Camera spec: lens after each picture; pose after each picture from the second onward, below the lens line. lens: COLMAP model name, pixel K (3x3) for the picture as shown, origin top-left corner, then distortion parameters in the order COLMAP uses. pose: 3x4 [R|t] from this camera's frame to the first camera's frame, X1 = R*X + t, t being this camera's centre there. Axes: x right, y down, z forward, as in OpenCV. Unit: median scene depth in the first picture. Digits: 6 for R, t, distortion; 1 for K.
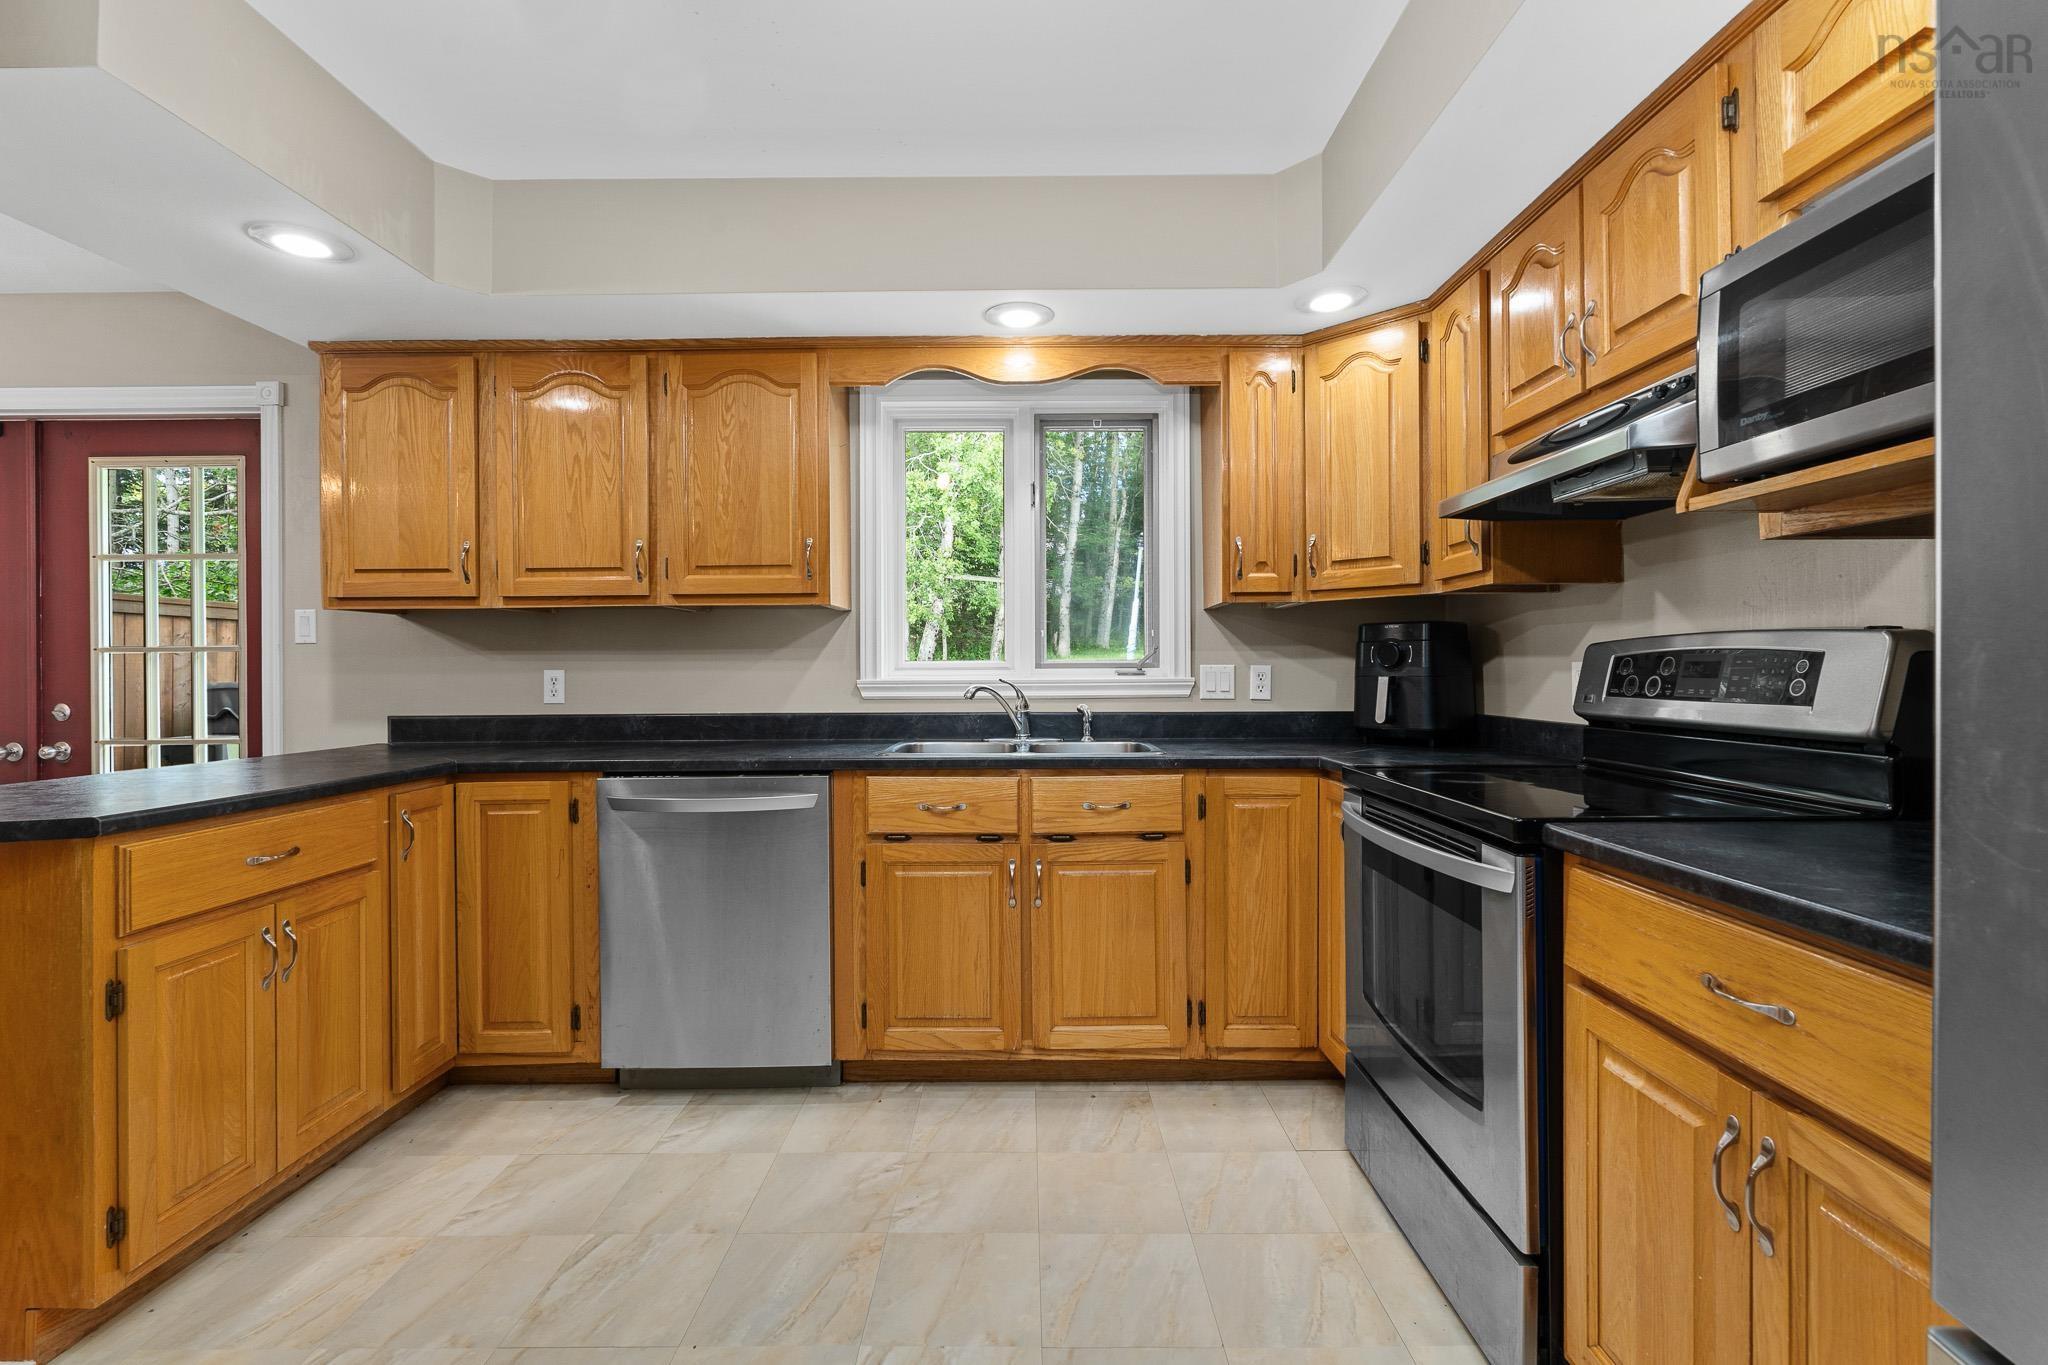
lens RADIAL K [[894.7, 0, 1023.6], [0, 894.7, 667.4], [0, 0, 1]] dist [-0.007729, 0.001618]
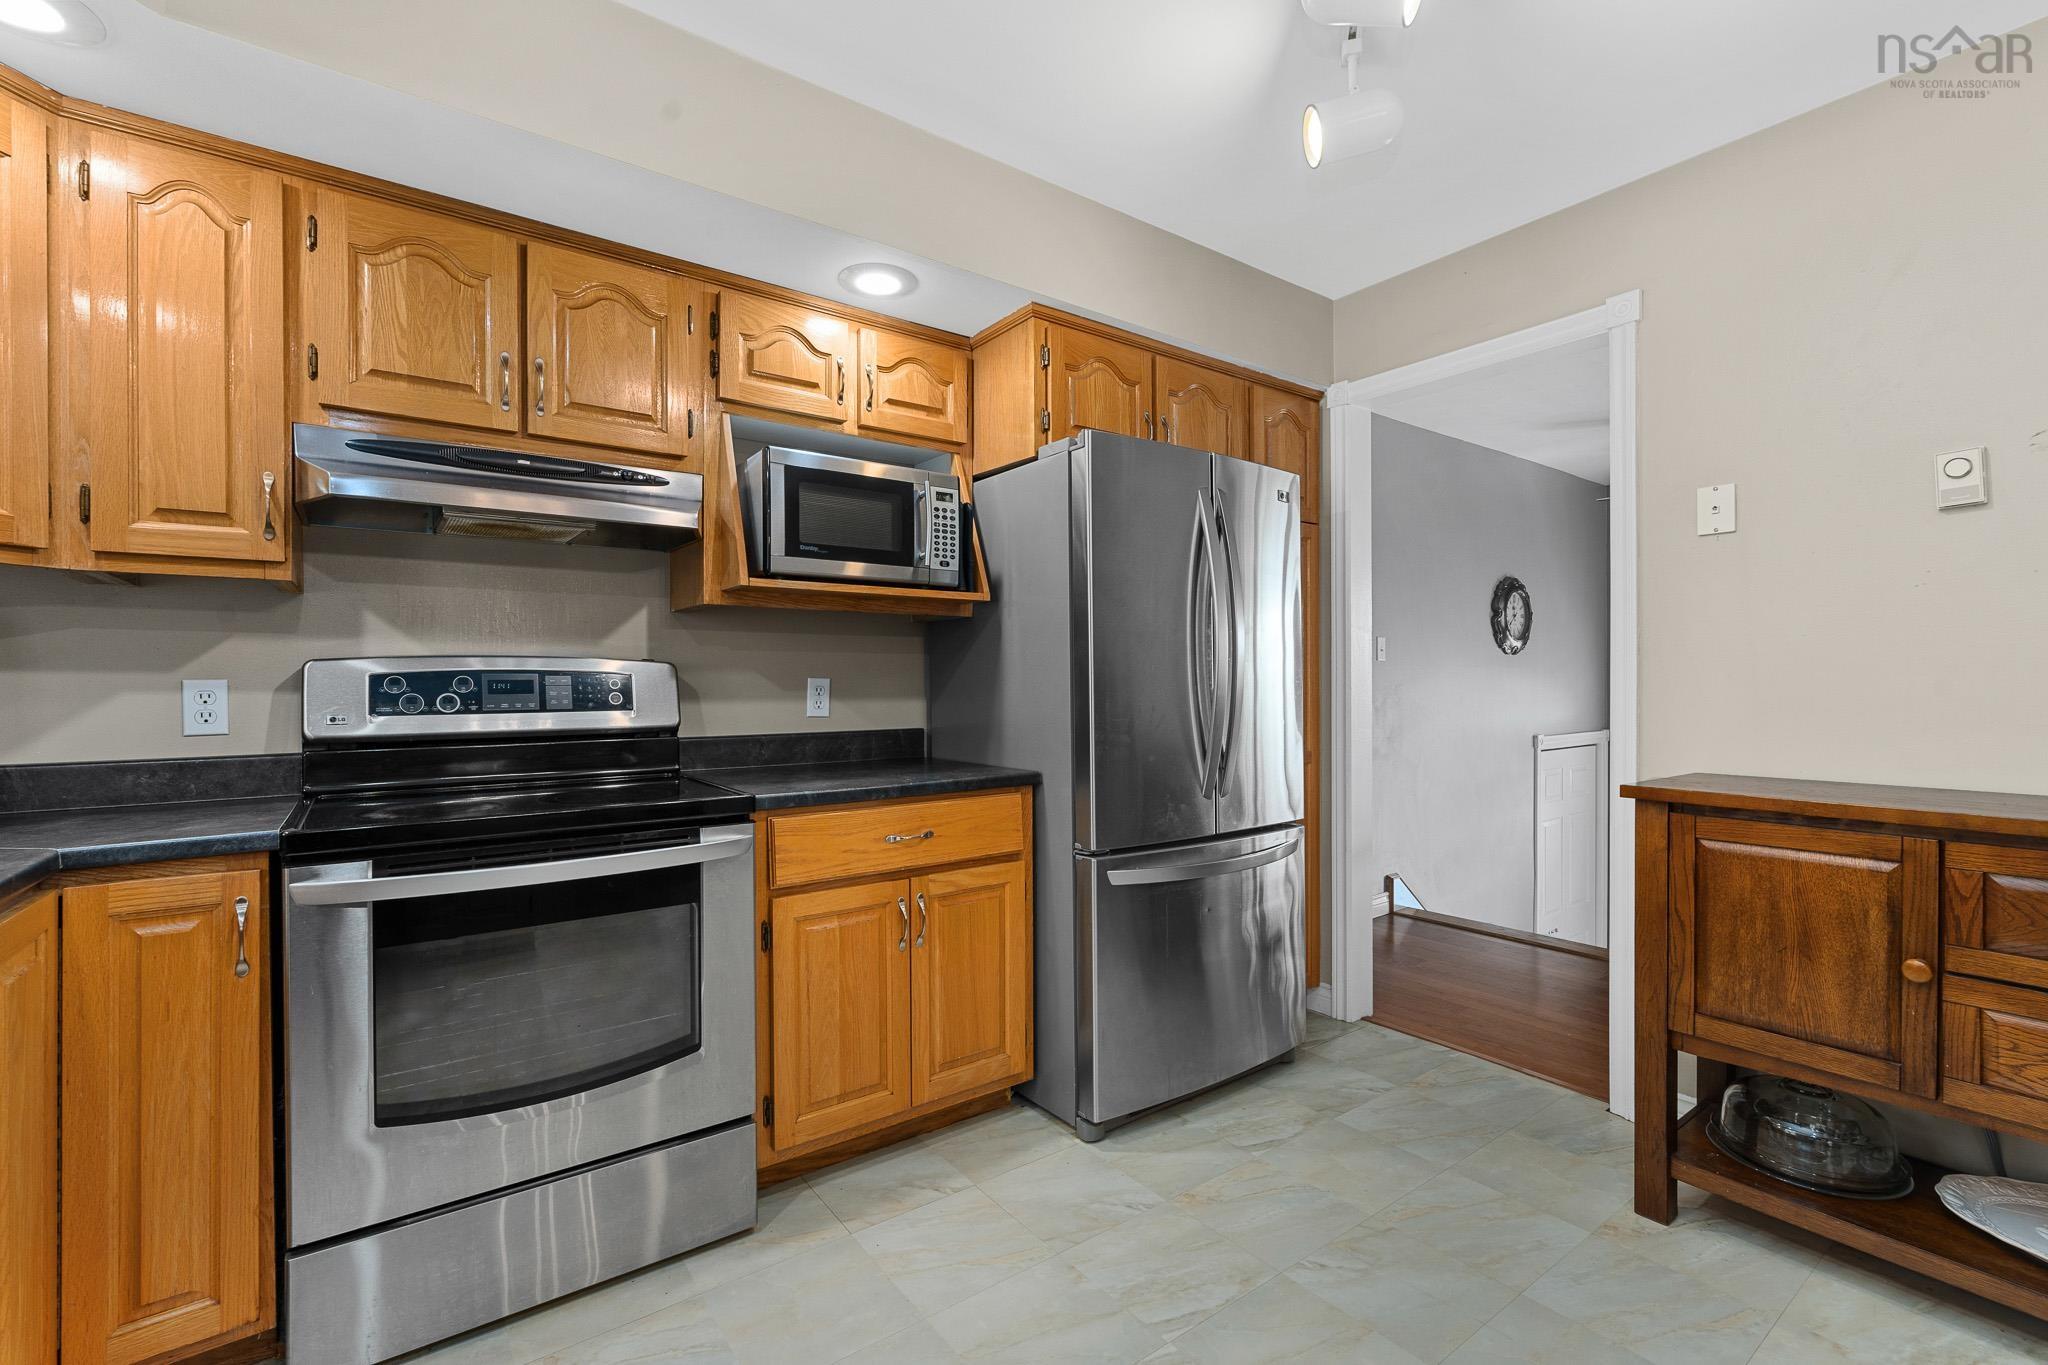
lens RADIAL K [[894.7, 0, 1021.4], [0, 894.7, 685.1], [0, 0, 1]] dist [-0.007729, 0.001618]
pose [[-0.591168, 0.003623, 0.806540, -0.440721], [0.005825, 0.999983, -0.000222, 0.002868], [-0.806527, 0.004567, -0.591179, 0.828315]]
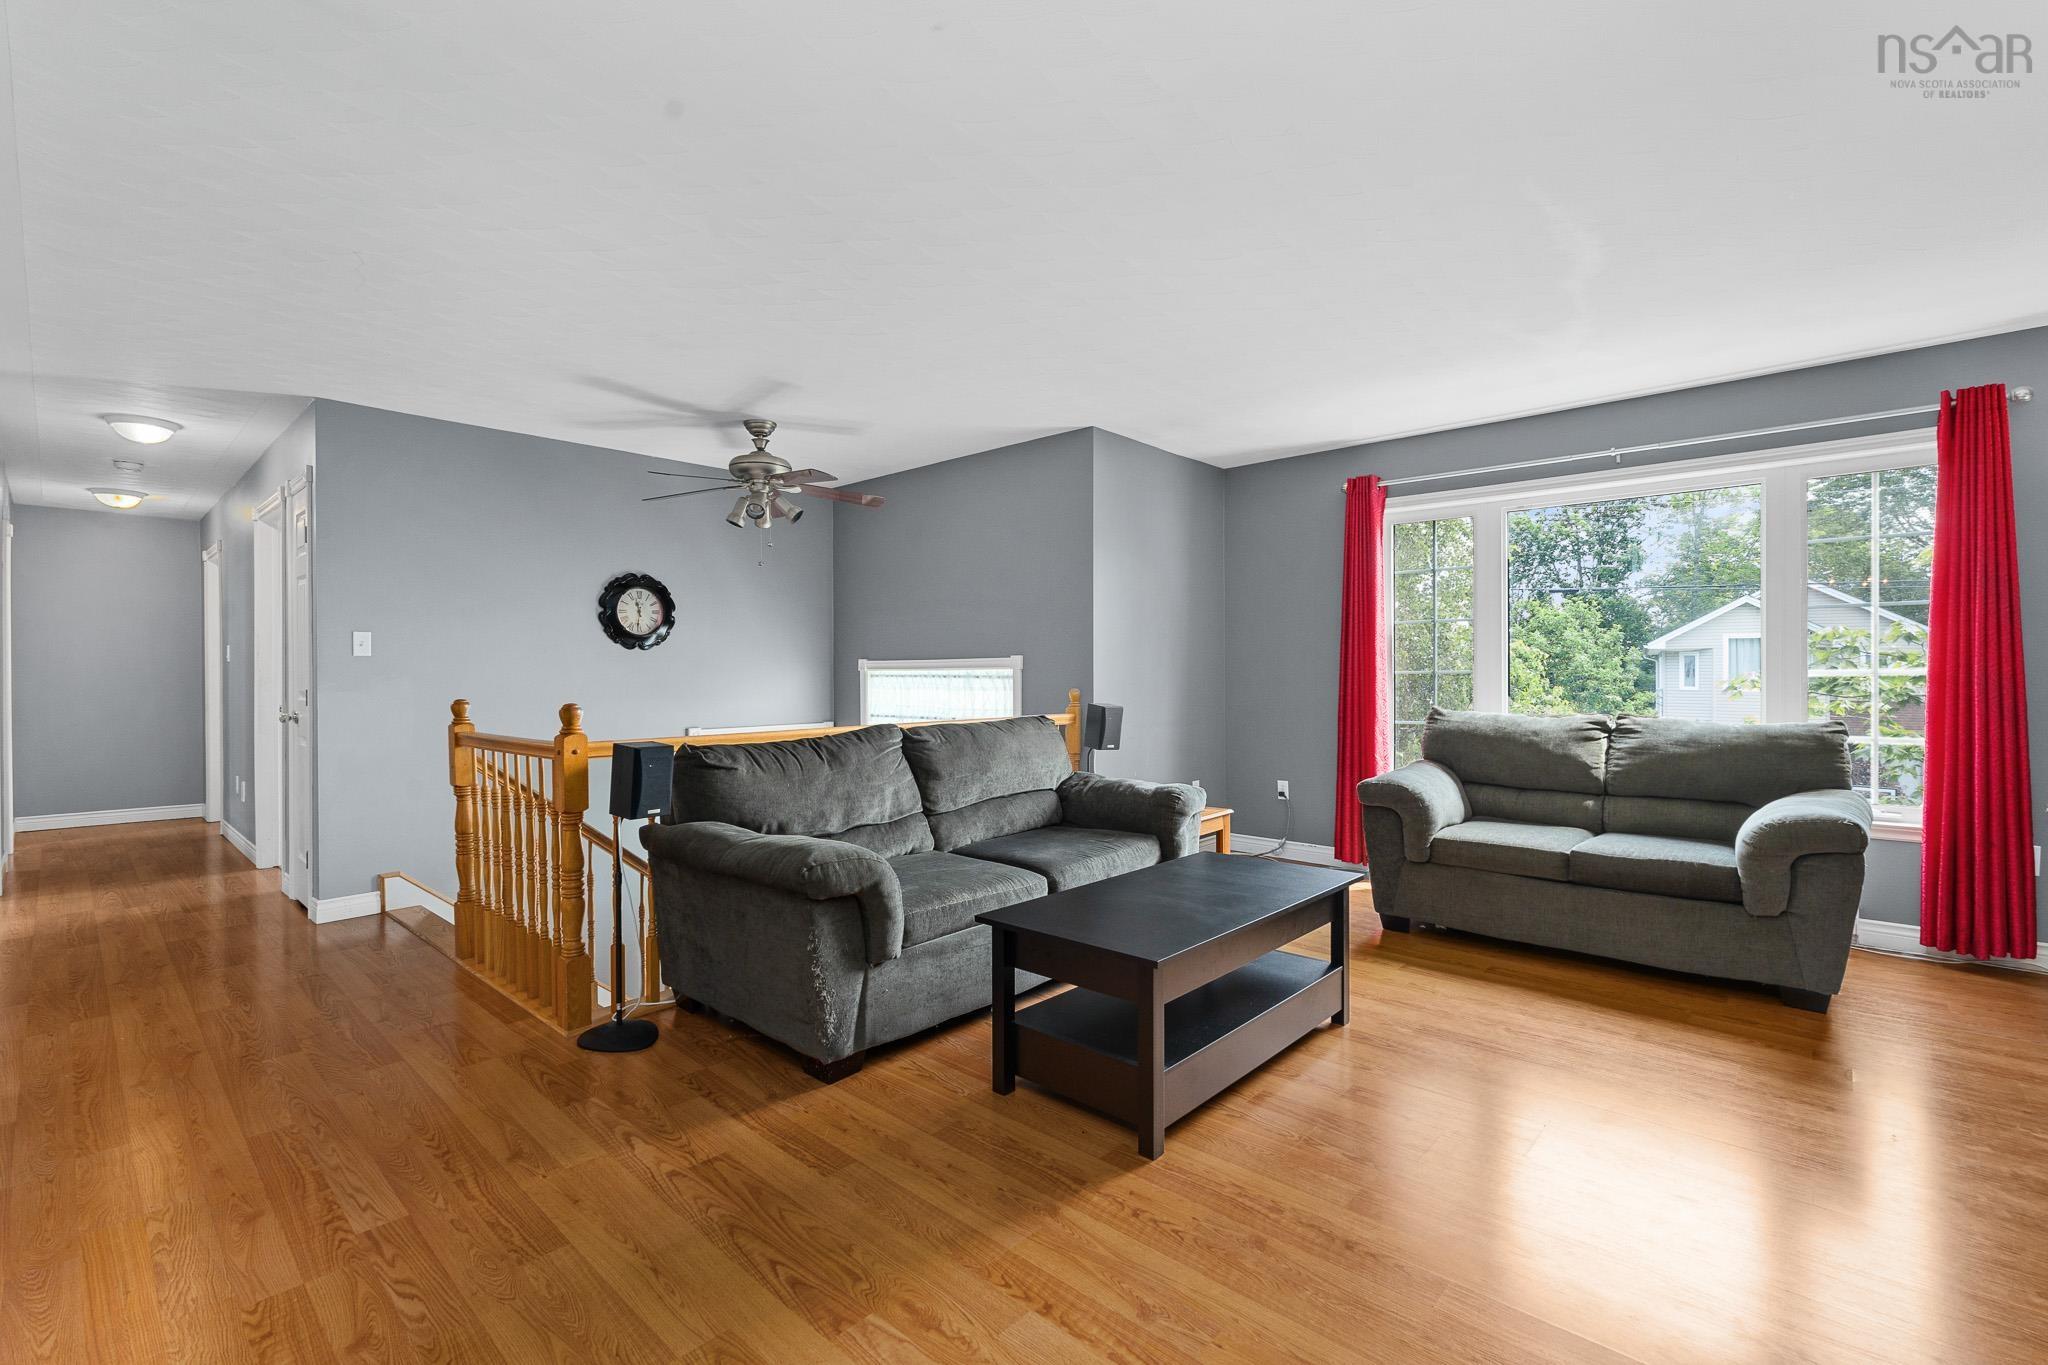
lens RADIAL K [[894.7, 0, 1031.2], [0, 894.7, 674.4], [0, 0, 1]] dist [-0.007729, 0.001618]
pose [[-0.739130, 0.007756, 0.673518, -1.581551], [0.007642, 0.999966, -0.003129, 0.010225], [-0.673519, 0.002834, -0.739164, -0.413560]]
